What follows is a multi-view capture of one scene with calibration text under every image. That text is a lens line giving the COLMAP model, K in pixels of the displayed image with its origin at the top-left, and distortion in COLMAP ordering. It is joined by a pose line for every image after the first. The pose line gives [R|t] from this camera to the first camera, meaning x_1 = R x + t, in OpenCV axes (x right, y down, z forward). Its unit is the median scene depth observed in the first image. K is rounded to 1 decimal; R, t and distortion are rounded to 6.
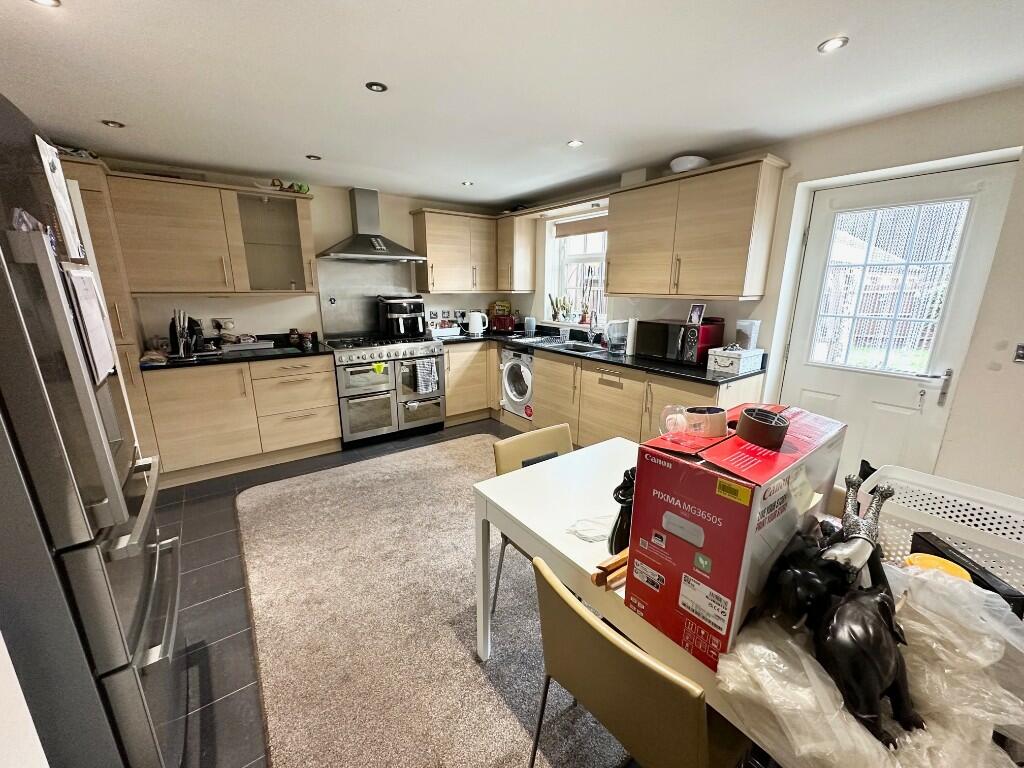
lens RADIAL K [[412.1, 0, 512.0], [0, 412.1, 384.0], [0, 0, 1]] dist [0.000034, 0.000007]
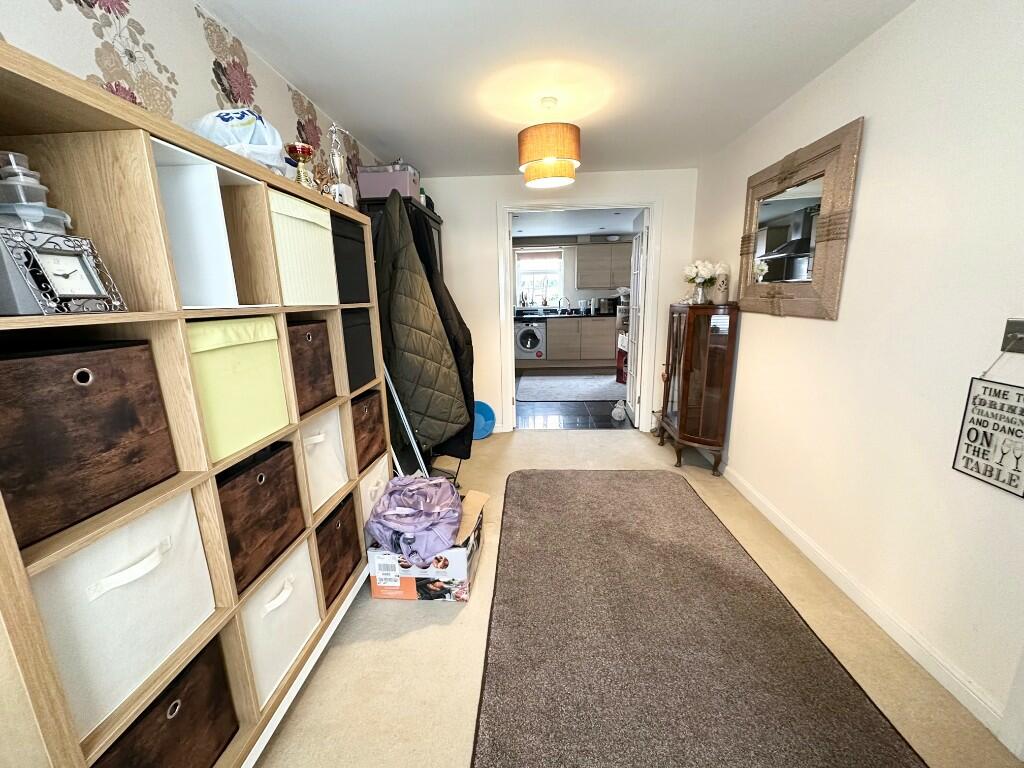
lens RADIAL K [[412.1, 0, 512.0], [0, 412.1, 384.0], [0, 0, 1]] dist [0.000034, 0.000007]
pose [[0.635007, -0.181009, 0.751001, -1.586555], [0.206853, 0.976502, 0.060456, 0.066097], [-0.744297, 0.116957, 0.657528, -0.116607]]
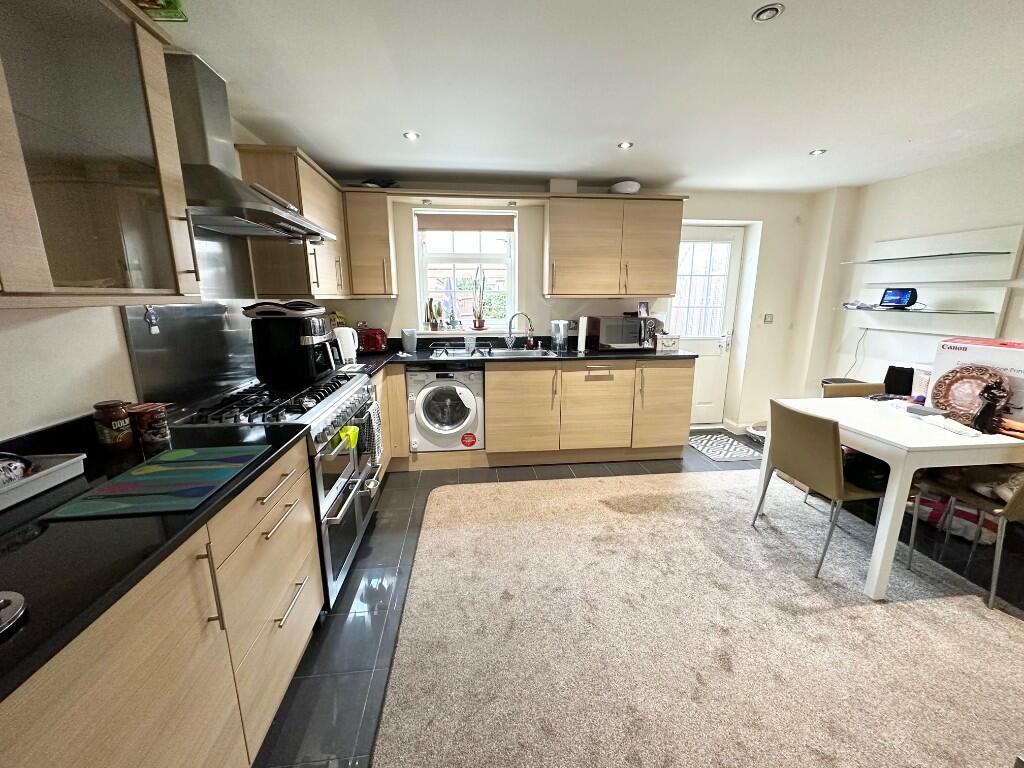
lens RADIAL K [[412.1, 0, 512.0], [0, 412.1, 384.0], [0, 0, 1]] dist [0.000034, 0.000007]
pose [[0.490224, -0.188469, 0.850976, -0.654926], [0.208780, 0.973309, 0.095290, -0.112818], [-0.846222, 0.130954, 0.516488, 0.535459]]
